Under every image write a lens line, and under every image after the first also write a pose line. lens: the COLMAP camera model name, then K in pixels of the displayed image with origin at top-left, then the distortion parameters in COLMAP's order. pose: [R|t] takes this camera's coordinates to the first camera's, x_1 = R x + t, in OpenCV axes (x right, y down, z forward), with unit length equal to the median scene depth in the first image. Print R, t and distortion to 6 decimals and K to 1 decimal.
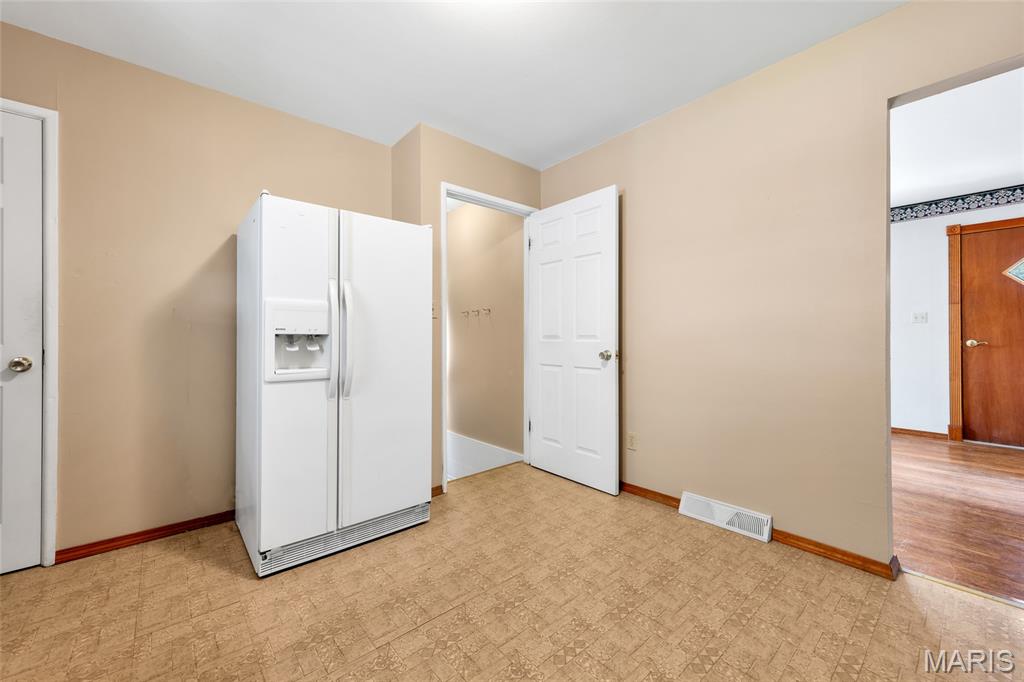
lens RADIAL K [[400.2, 0, 506.6], [0, 400.2, 339.3], [0, 0, 1]] dist [0.004361, 0.000004]
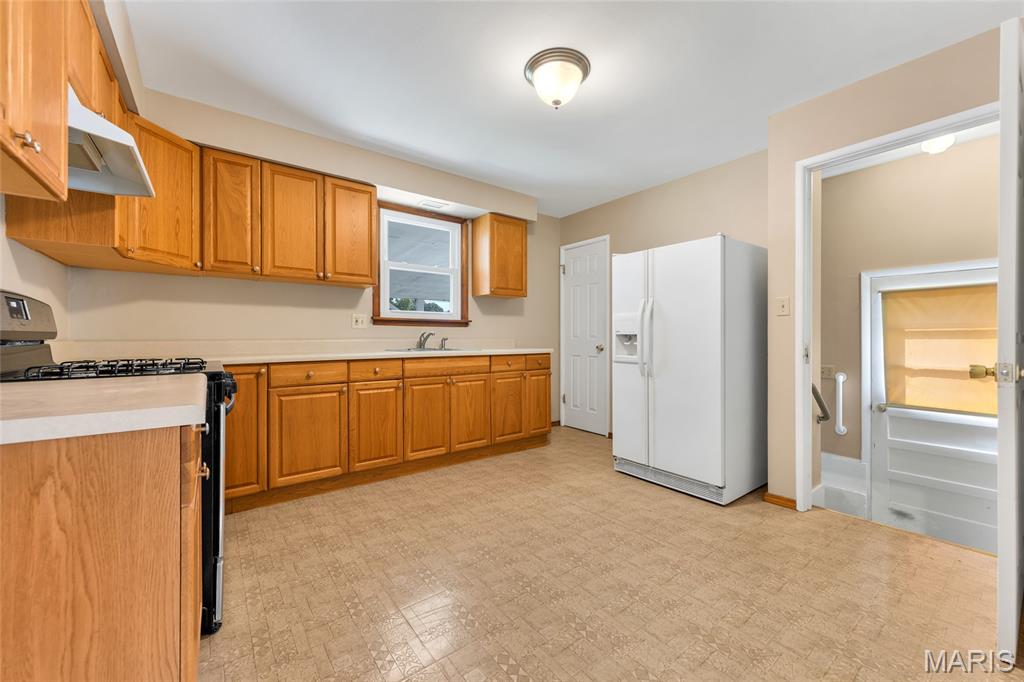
lens RADIAL K [[400.2, 0, 512.9], [0, 400.2, 336.8], [0, 0, 1]] dist [0.004361, 0.000004]
pose [[-0.048708, 0.002715, -0.998809, 0.553815], [-0.010224, 0.999943, 0.003217, 0.002051], [0.998761, 0.010368, -0.048678, 0.298303]]
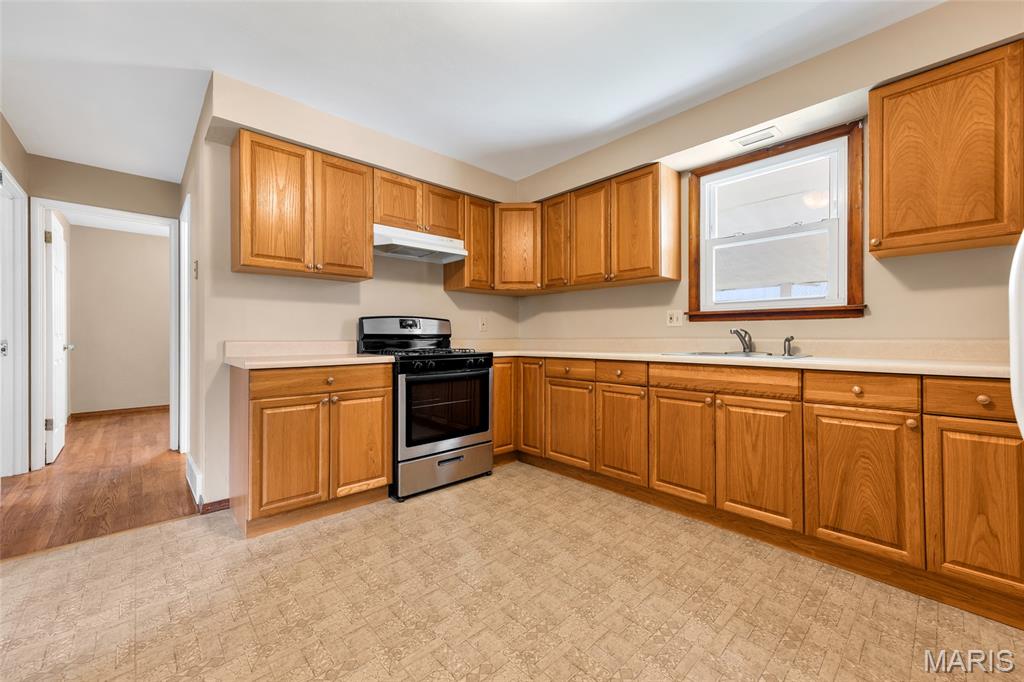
lens RADIAL K [[400.2, 0, 510.1], [0, 400.2, 336.1], [0, 0, 1]] dist [0.004361, 0.000004]
pose [[-0.998952, 0.005892, -0.045399, 0.042720], [0.005451, 0.999937, 0.009829, -0.000425], [0.045454, 0.009572, -0.998921, 0.675401]]
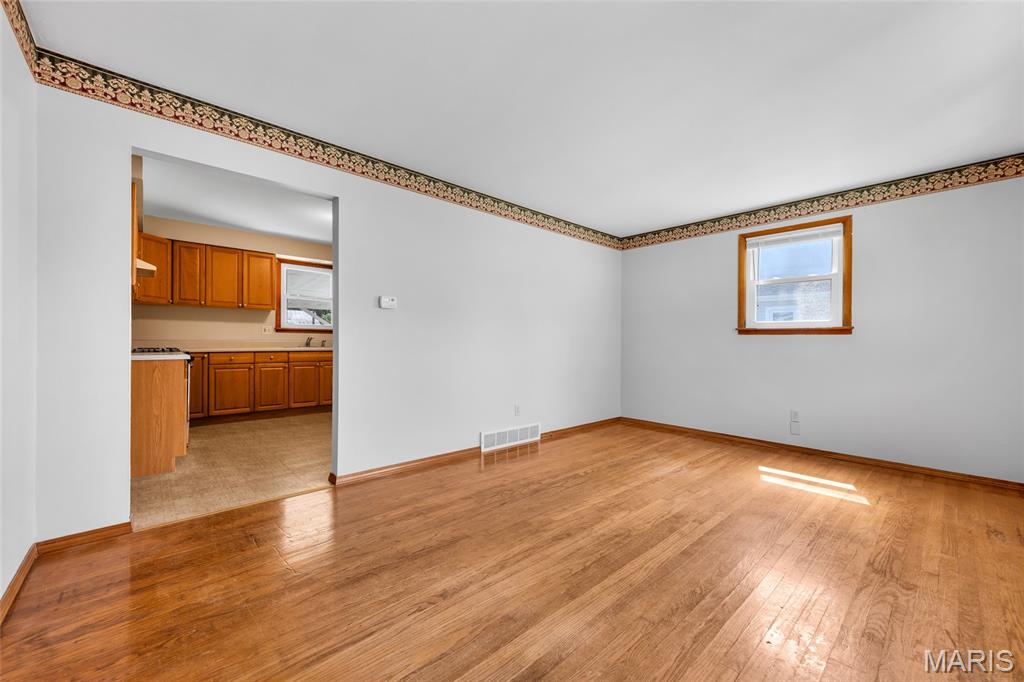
lens RADIAL K [[400.2, 0, 513.0], [0, 400.2, 338.1], [0, 0, 1]] dist [0.004361, 0.000004]
pose [[0.044864, -0.001885, -0.998991, 1.227018], [-0.012925, 0.999913, -0.002467, -0.004011], [0.998909, 0.013023, 0.044836, 0.769772]]
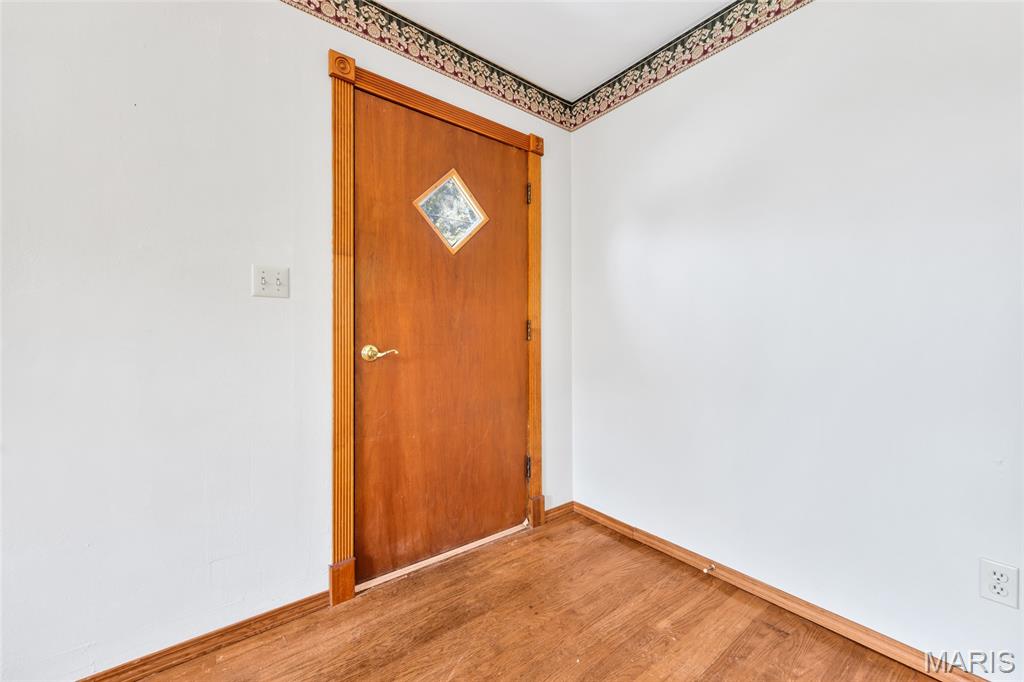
lens RADIAL K [[400.2, 0, 513.5], [0, 400.2, 336.2], [0, 0, 1]] dist [0.004361, 0.000004]
pose [[0.025959, 0.002375, 0.999660, 0.753403], [-0.002111, 0.999995, -0.002321, -0.007271], [-0.999661, -0.002050, 0.025964, 0.857235]]
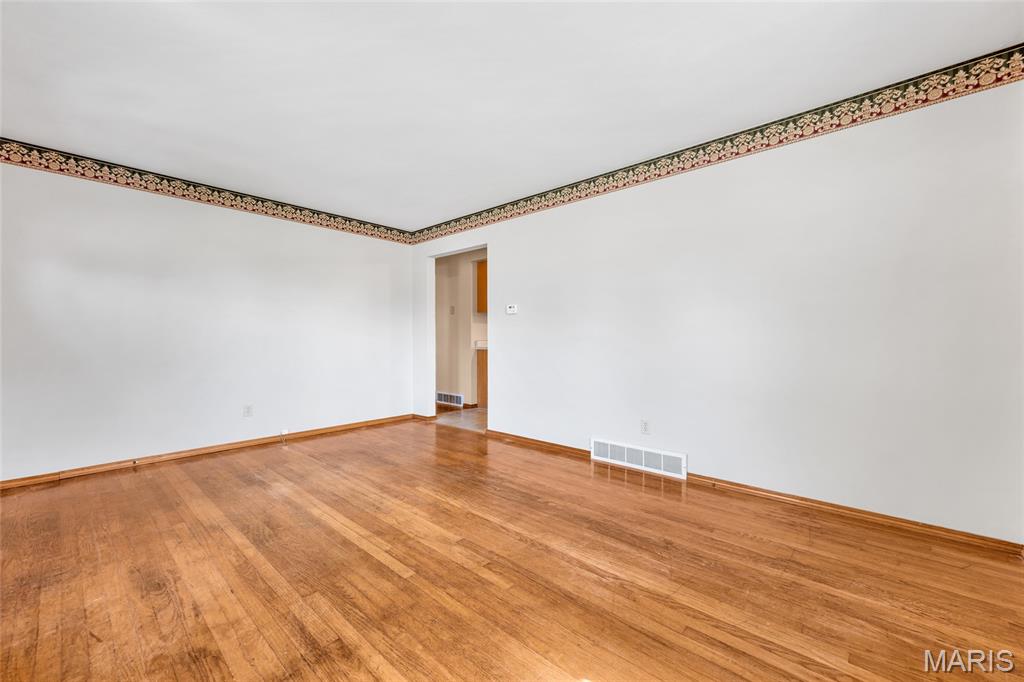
lens RADIAL K [[400.2, 0, 510.9], [0, 400.2, 344.7], [0, 0, 1]] dist [0.004361, 0.000004]
pose [[-0.989411, 0.011219, -0.144705, 0.551548], [0.008975, 0.999829, 0.016153, 0.001301], [0.144862, 0.014683, -0.989343, 1.603541]]
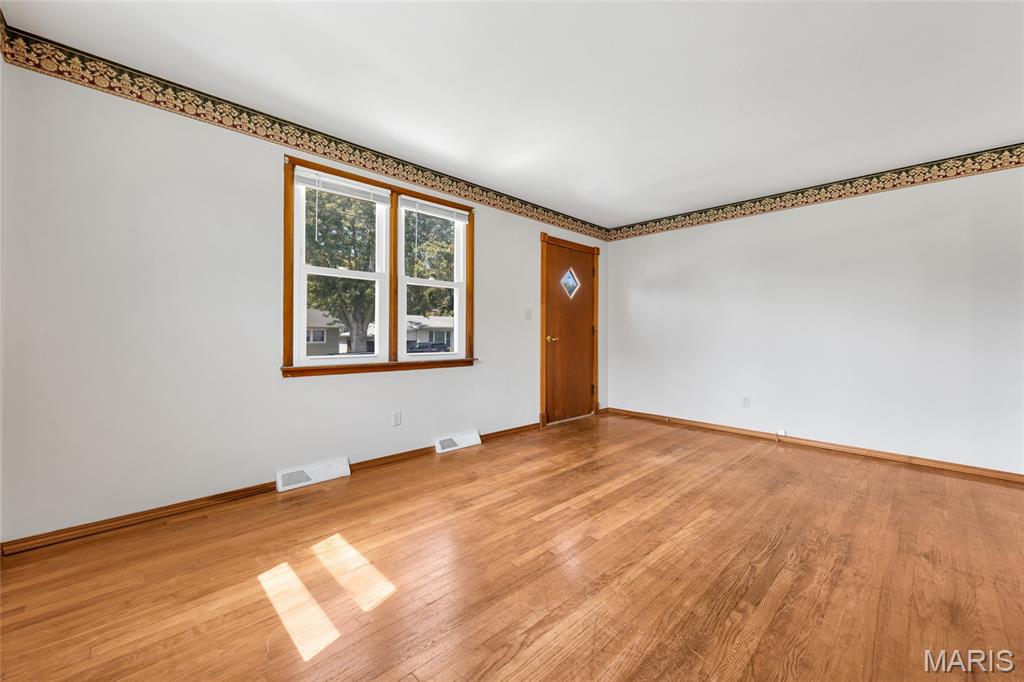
lens RADIAL K [[400.2, 0, 514.5], [0, 400.2, 332.3], [0, 0, 1]] dist [0.004361, 0.000004]
pose [[-0.077504, 0.011306, 0.996928, 0.022501], [-0.004155, 0.999923, -0.011663, 0.005799], [-0.996983, -0.005046, -0.077451, 1.214617]]
